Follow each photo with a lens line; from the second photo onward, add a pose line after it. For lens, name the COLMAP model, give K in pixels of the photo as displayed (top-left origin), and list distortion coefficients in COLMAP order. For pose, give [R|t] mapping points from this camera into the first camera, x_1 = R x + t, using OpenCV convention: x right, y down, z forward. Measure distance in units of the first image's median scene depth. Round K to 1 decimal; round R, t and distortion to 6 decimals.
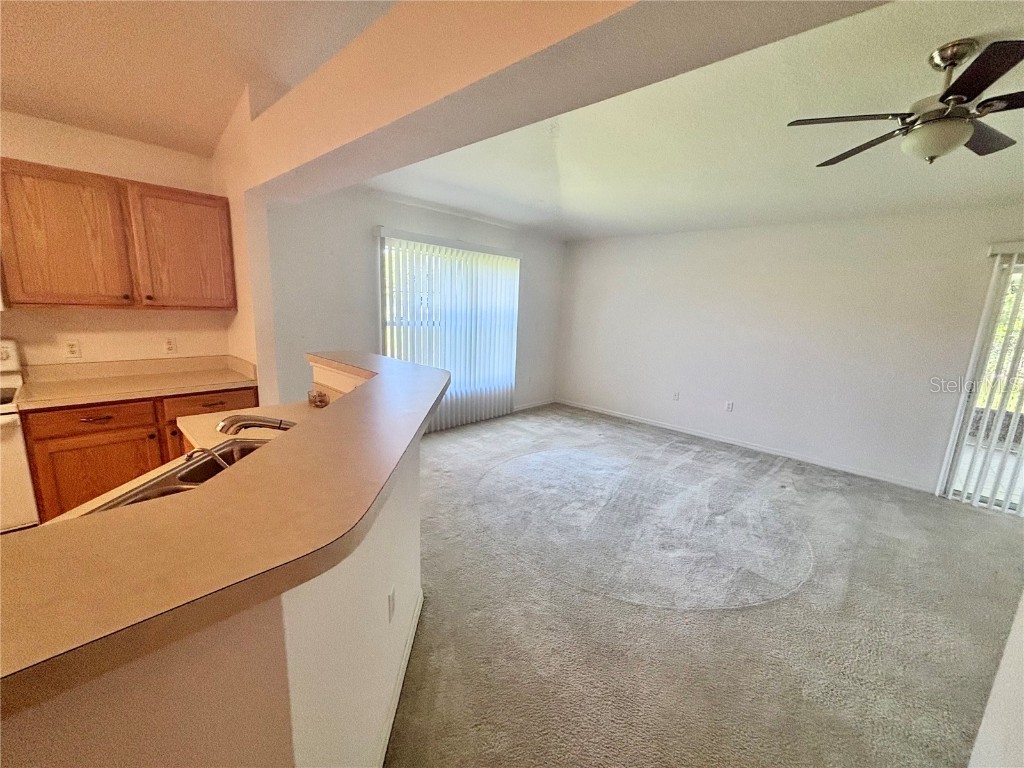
lens RADIAL K [[409.4, 0, 512.0], [0, 409.4, 384.0], [0, 0, 1]] dist [0.000473, -0.000177]
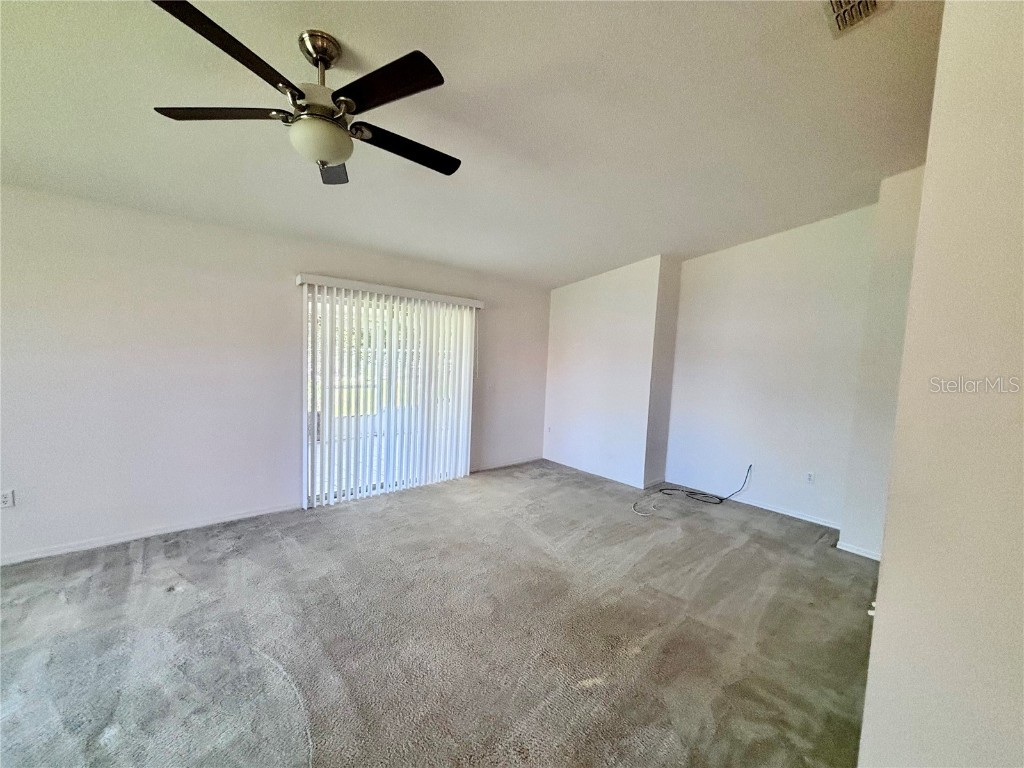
lens RADIAL K [[409.4, 0, 512.0], [0, 409.4, 384.0], [0, 0, 1]] dist [0.000473, -0.000177]
pose [[0.086188, -0.109857, 0.990204, 0.083800], [0.149461, 0.984080, 0.096169, -0.065126], [-0.985004, 0.139708, 0.101235, 0.345758]]
